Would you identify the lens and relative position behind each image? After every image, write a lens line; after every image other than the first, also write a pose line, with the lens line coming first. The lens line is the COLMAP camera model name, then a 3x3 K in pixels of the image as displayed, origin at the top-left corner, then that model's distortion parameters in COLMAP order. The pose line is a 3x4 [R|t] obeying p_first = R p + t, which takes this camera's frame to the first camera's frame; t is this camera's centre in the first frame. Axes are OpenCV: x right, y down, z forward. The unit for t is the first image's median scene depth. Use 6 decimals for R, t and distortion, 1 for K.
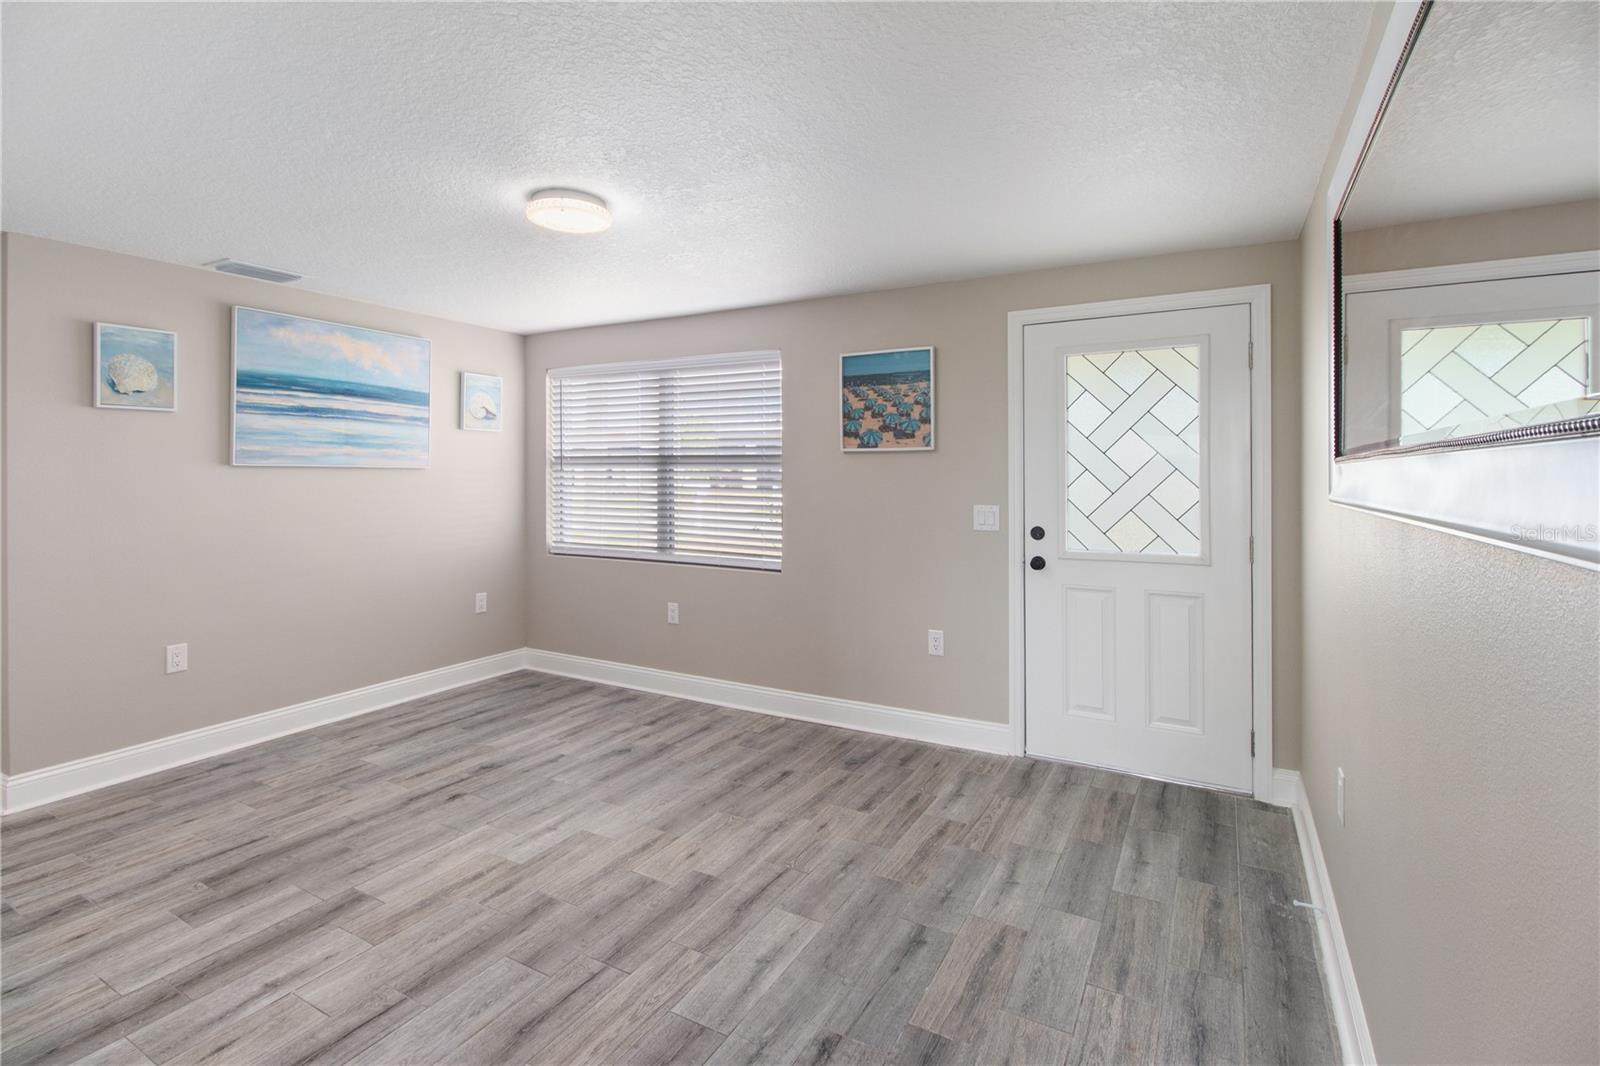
lens RADIAL K [[740.4, 0, 798.9], [0, 740.4, 473.7], [0, 0, 1]] dist [0.000671, -0.007097]
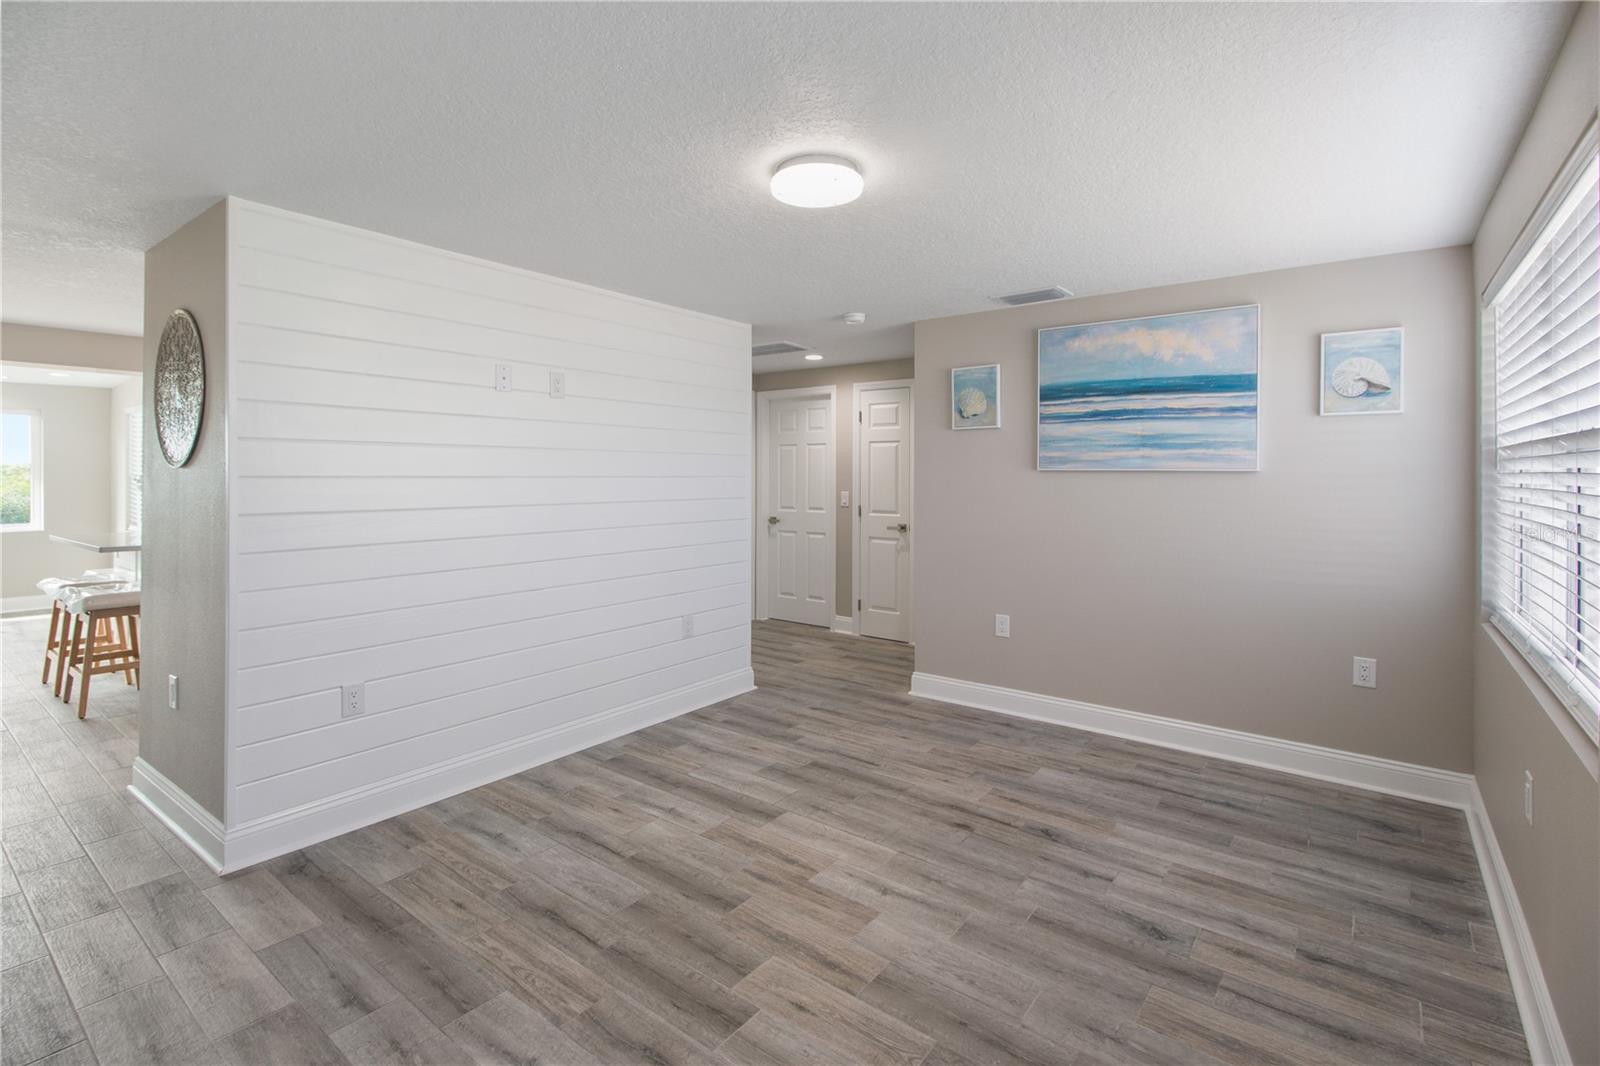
lens RADIAL K [[732.7, 0, 801.6], [0, 732.7, 483.9], [0, 0, 1]] dist [0.003982, -0.000340]
pose [[-0.145893, 0.009360, -0.989256, 0.557619], [-0.003293, 0.999945, 0.009947, -0.000438], [0.989295, 0.004709, -0.145854, 1.107165]]
